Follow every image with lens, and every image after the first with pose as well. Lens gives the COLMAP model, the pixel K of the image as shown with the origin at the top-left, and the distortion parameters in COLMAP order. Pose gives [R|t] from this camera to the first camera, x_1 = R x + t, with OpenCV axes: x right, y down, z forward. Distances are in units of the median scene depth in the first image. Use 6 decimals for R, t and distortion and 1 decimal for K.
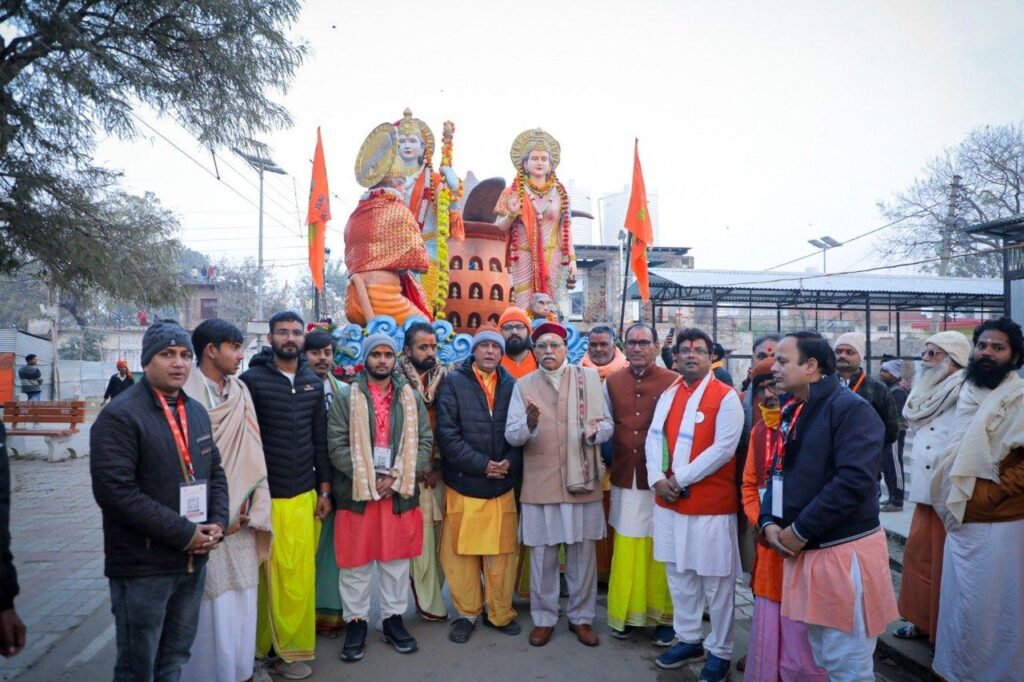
lens RADIAL K [[693.9, 0, 514.6], [0, 693.9, 341.4], [0, 0, 1]] dist [-0.063675, 0.031946]
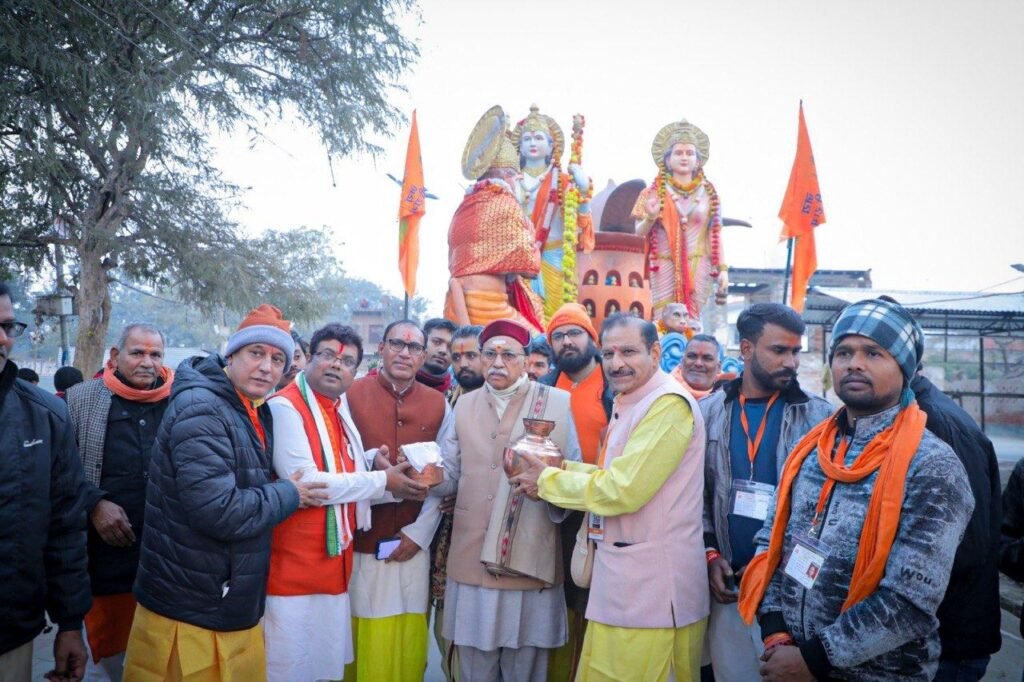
lens RADIAL K [[686.2, 0, 521.4], [0, 686.2, 341.3], [0, 0, 1]] dist [-0.080732, 0.046883]
pose [[0.974979, 0.014834, -0.221802, 0.029416], [-0.024695, 0.998823, -0.041750, 0.009625], [0.220922, 0.046183, 0.974198, 0.143200]]
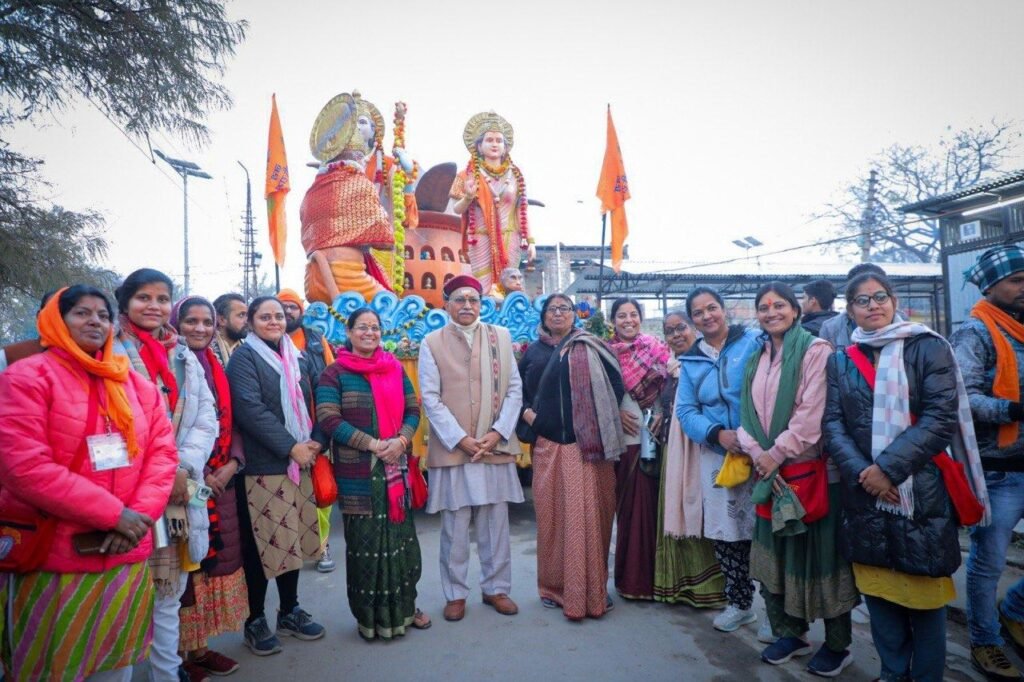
lens RADIAL K [[693.8, 0, 514.9], [0, 693.8, 338.5], [0, 0, 1]] dist [-0.072307, 0.044524]
pose [[0.993851, -0.035197, 0.104982, -0.047301], [0.037490, 0.999098, -0.019941, 0.036277], [-0.104186, 0.023755, 0.994274, 0.033021]]
